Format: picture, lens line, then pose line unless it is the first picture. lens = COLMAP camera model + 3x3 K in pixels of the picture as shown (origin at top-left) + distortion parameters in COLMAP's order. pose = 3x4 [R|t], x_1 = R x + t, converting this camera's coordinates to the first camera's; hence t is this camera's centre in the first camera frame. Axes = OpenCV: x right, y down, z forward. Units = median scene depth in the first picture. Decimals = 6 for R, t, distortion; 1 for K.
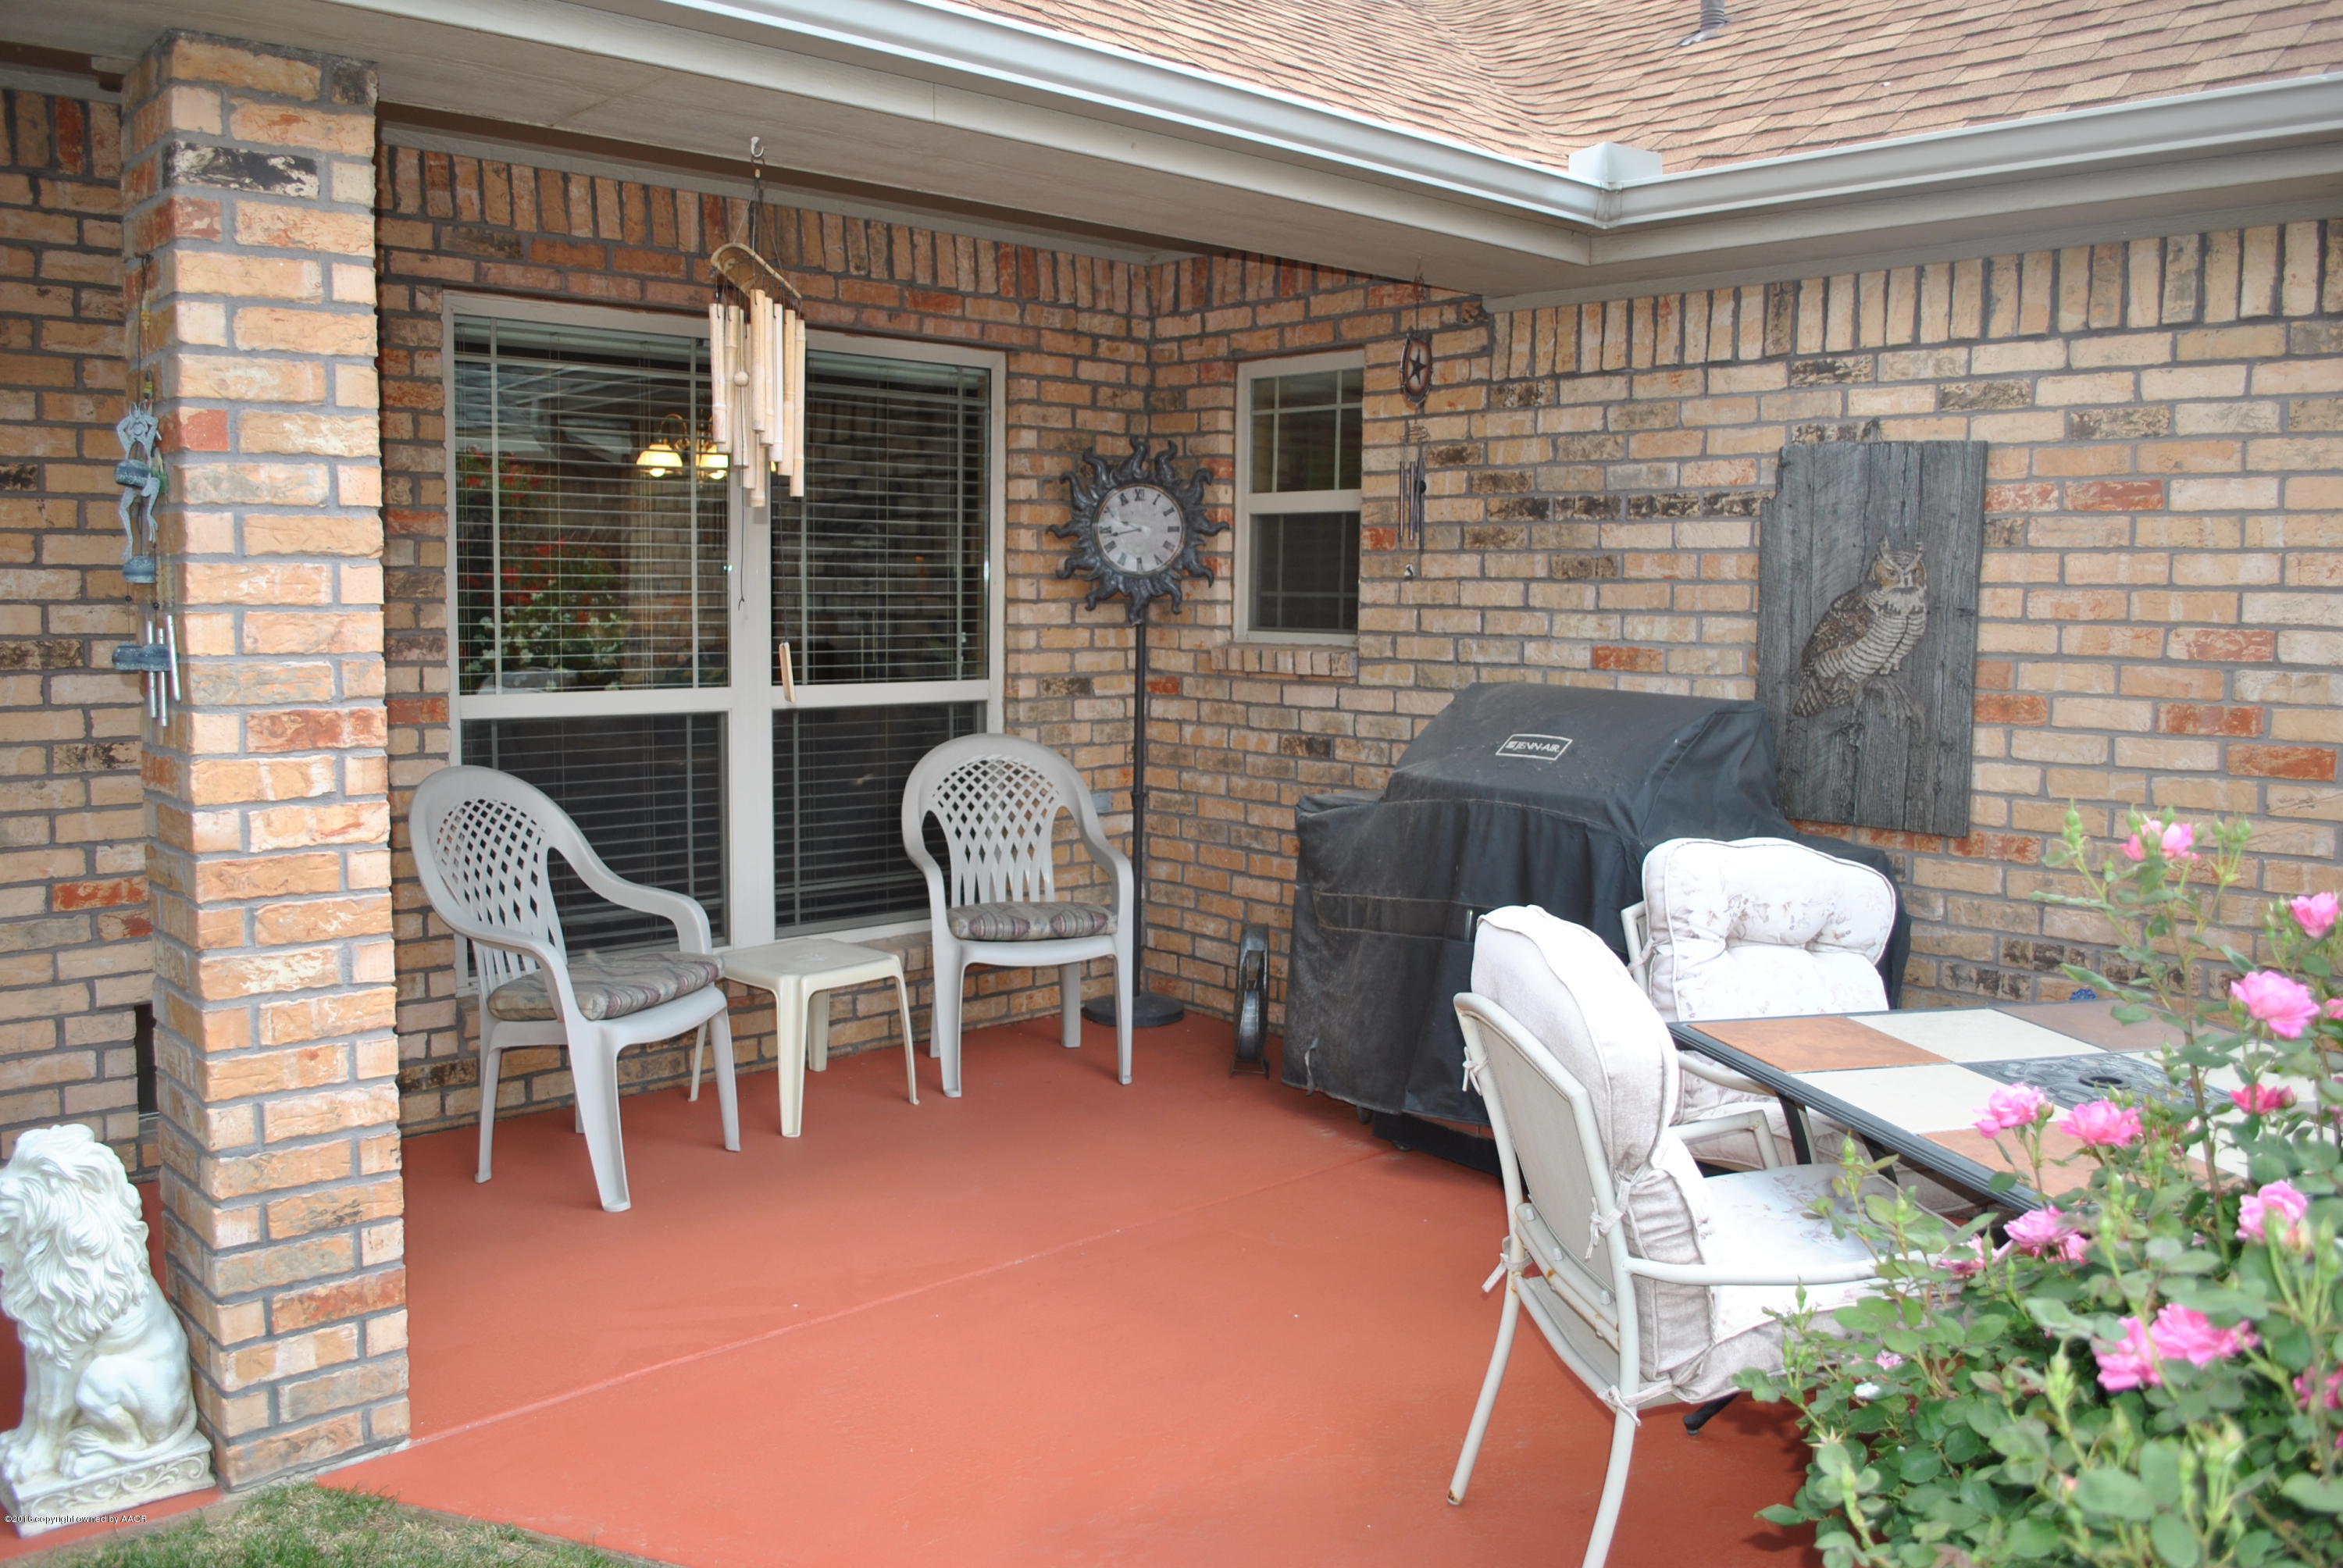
lens RADIAL K [[1841.2, 0, 1169.7], [0, 1841.2, 773.0], [0, 0, 1]] dist [-0.087513, 0.014362]
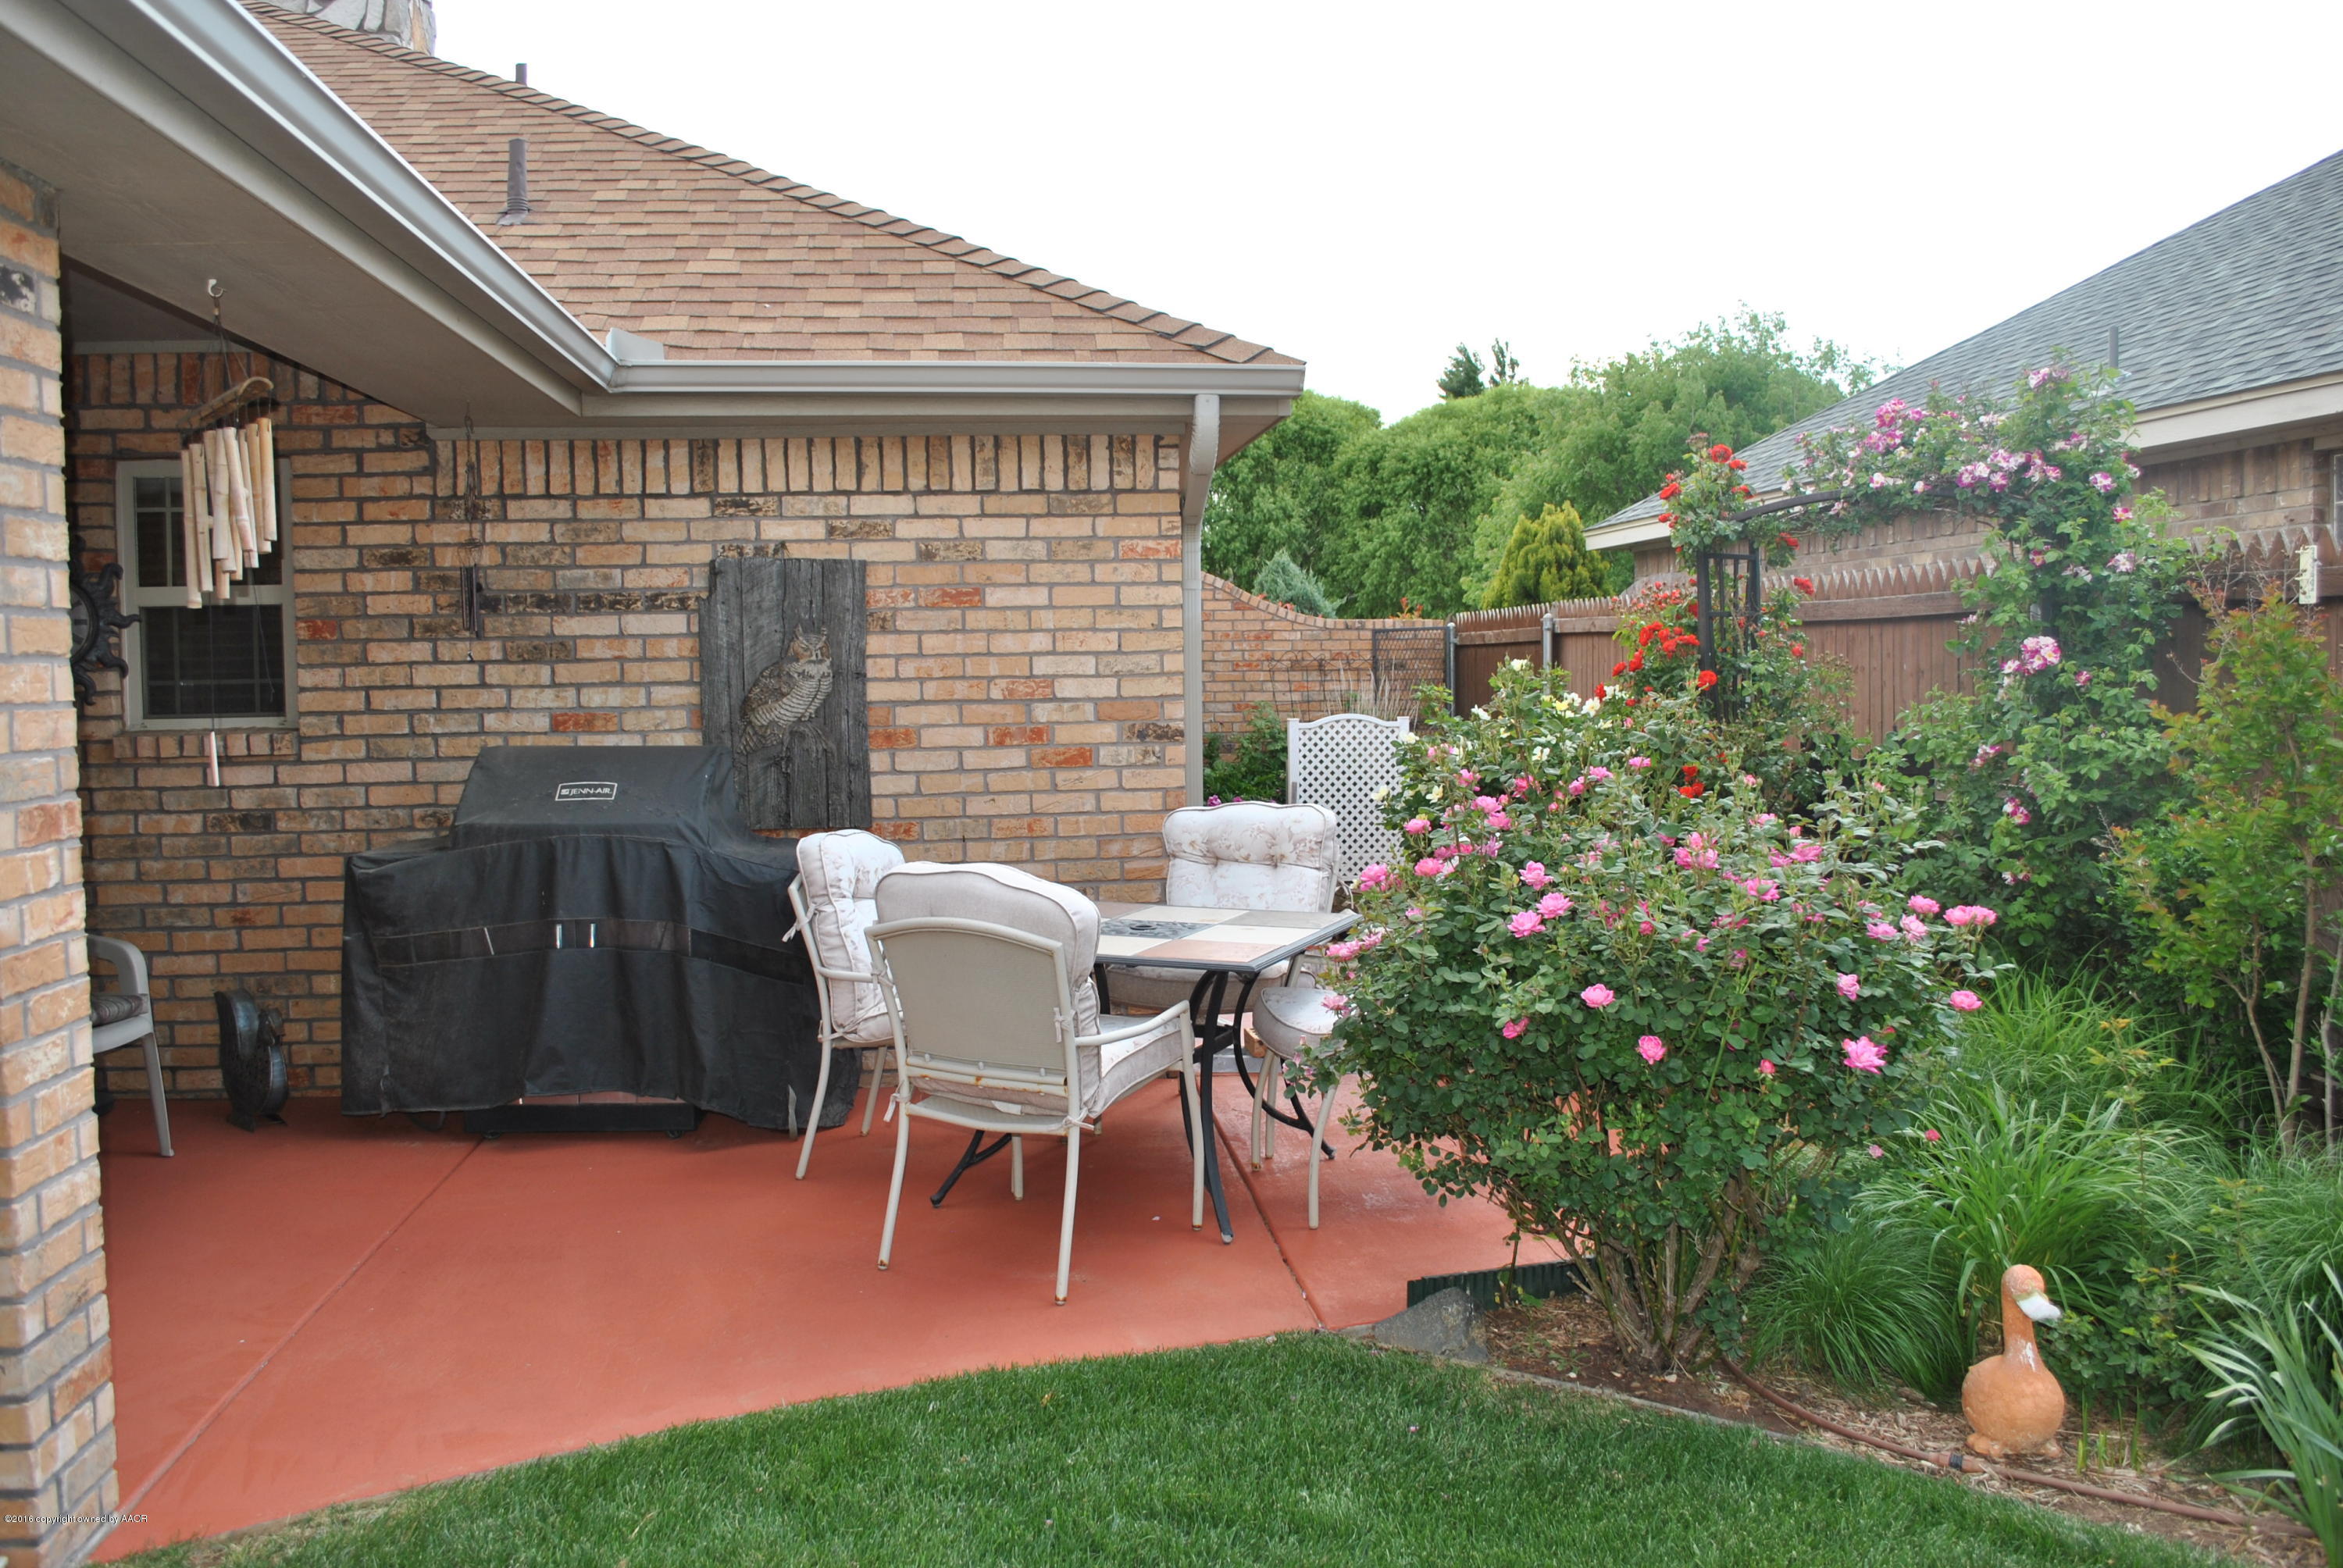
lens RADIAL K [[1841.2, 0, 1184.8], [0, 1841.2, 778.7], [0, 0, 1]] dist [-0.087513, 0.014362]
pose [[0.581004, -0.069827, 0.810900, -0.578542], [0.100586, 0.994835, 0.013597, 0.001525], [-0.807662, 0.073665, 0.585027, -0.078918]]
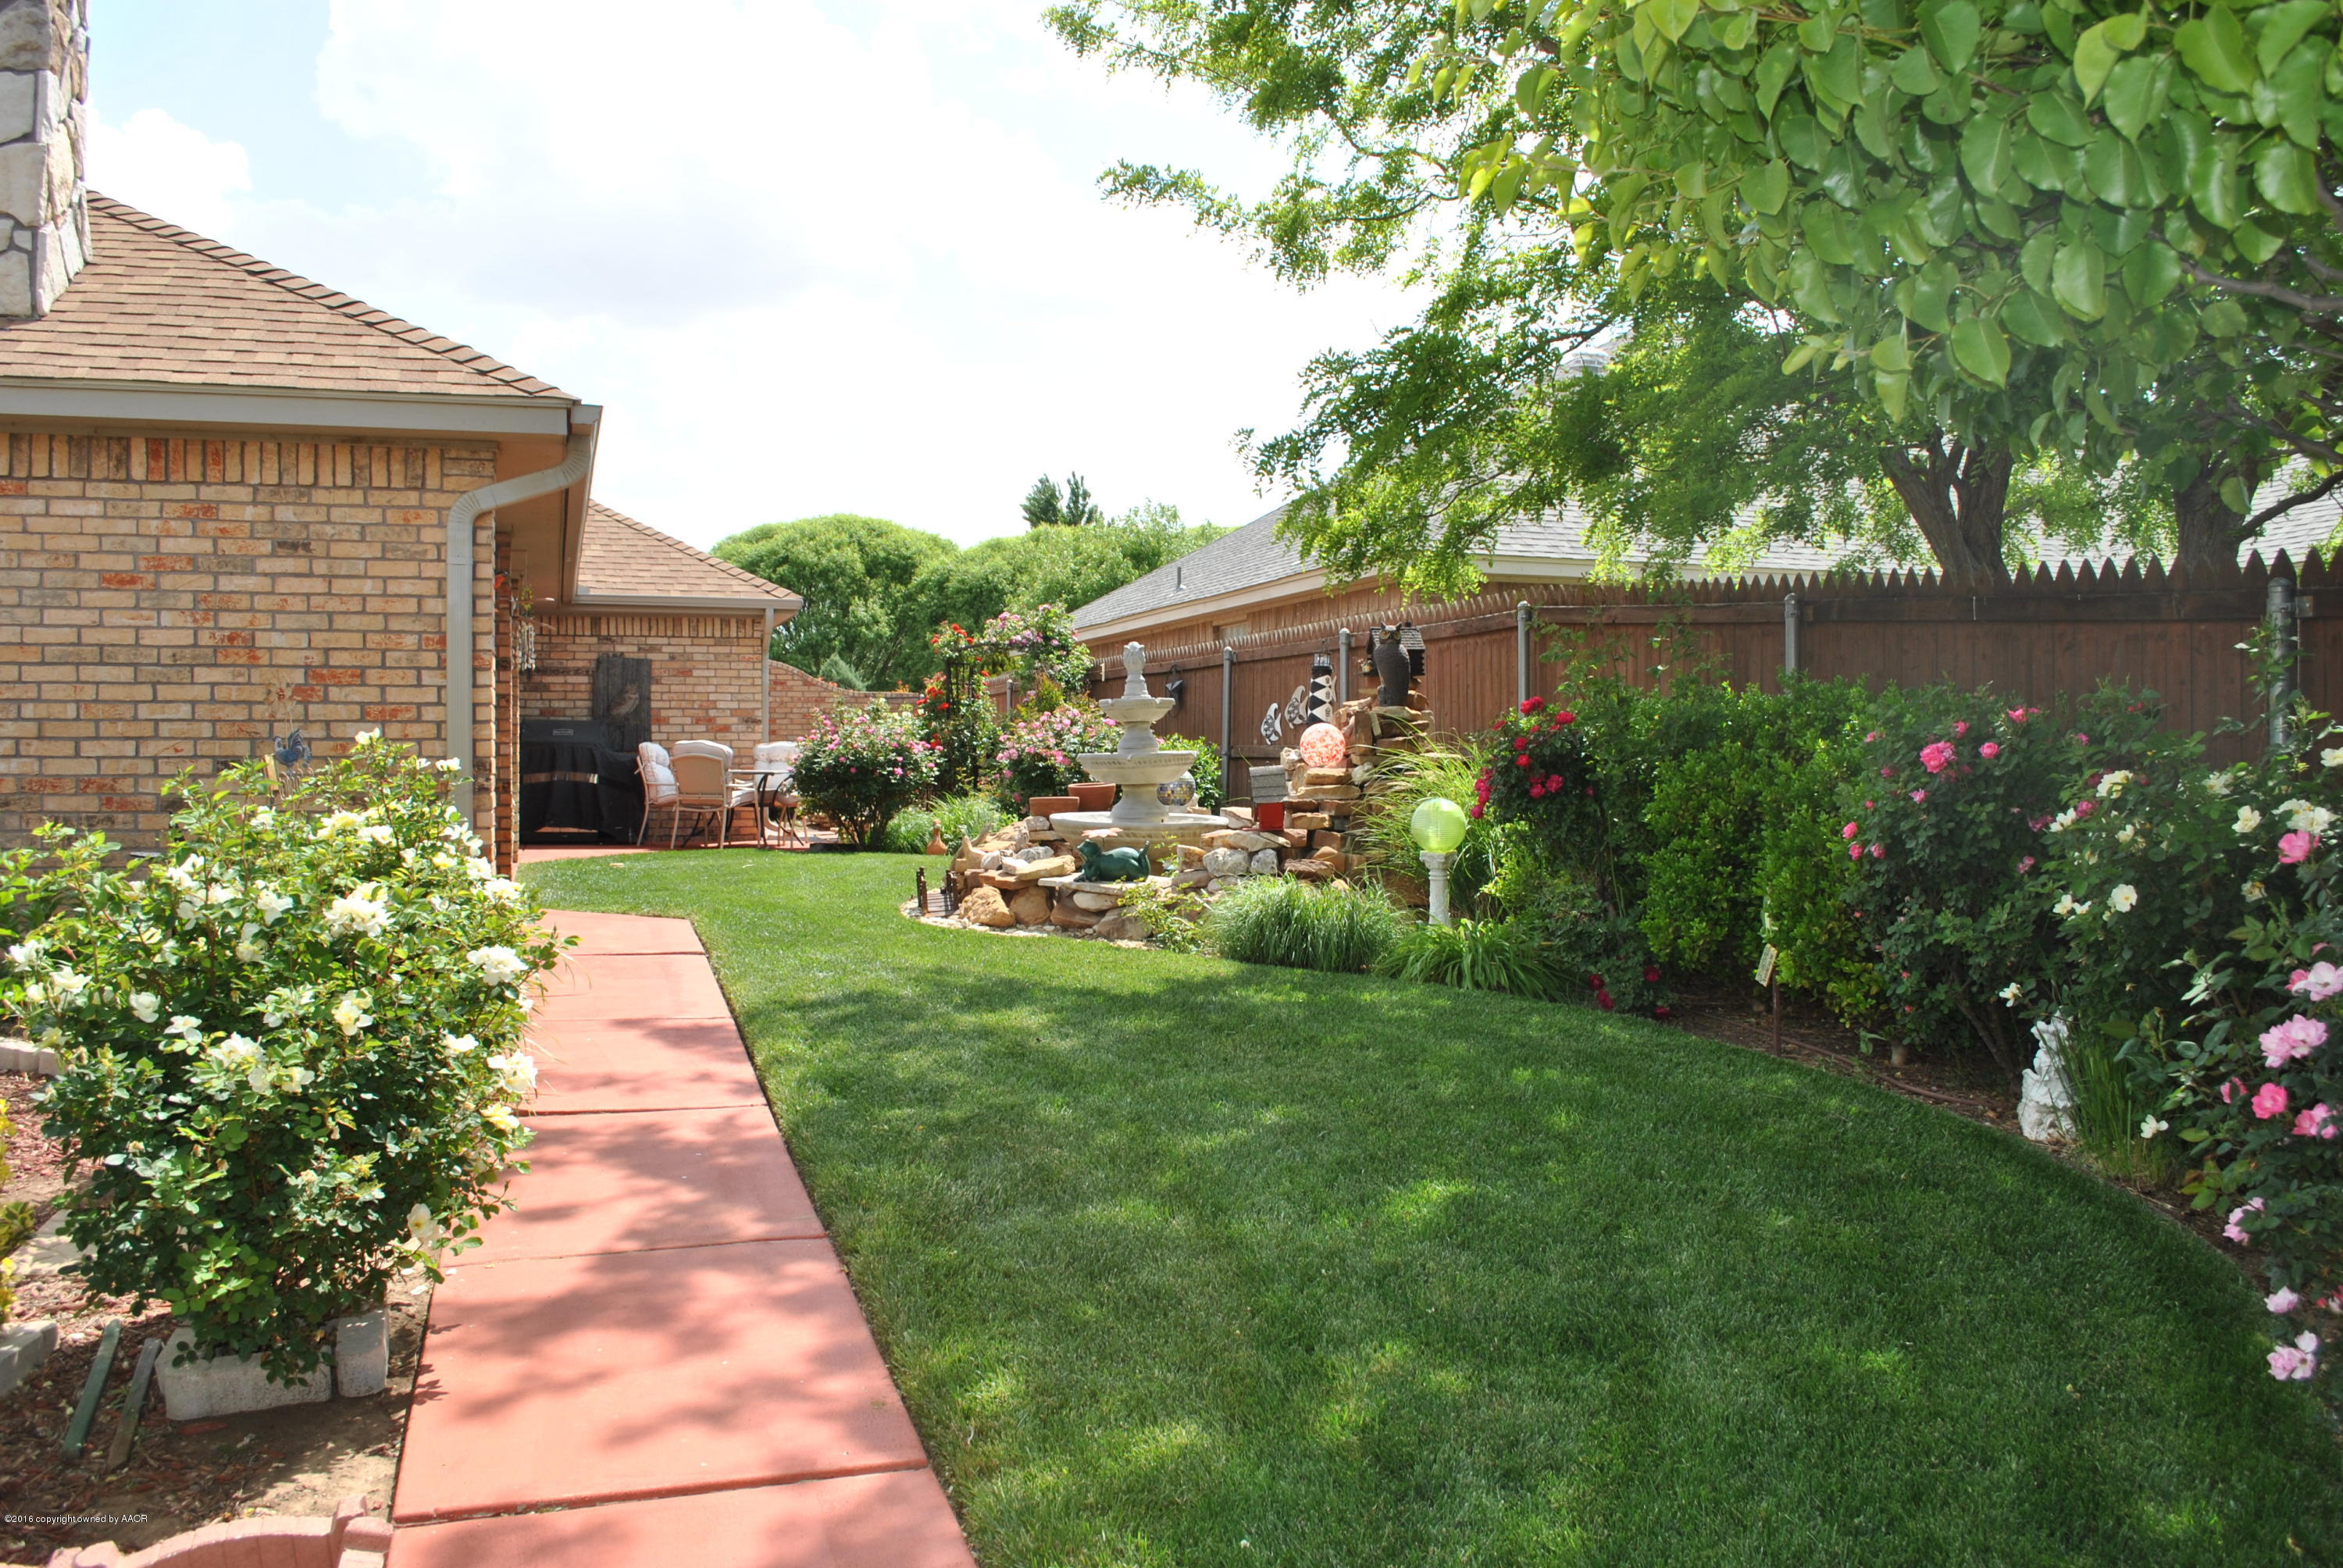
lens RADIAL K [[1841.2, 0, 1180.7], [0, 1841.2, 787.2], [0, 0, 1]] dist [-0.087513, 0.014362]
pose [[0.409593, -0.027169, 0.911864, -2.787253], [0.094451, 0.995448, -0.012767, 0.274559], [-0.907366, 0.091355, 0.410295, -1.772751]]
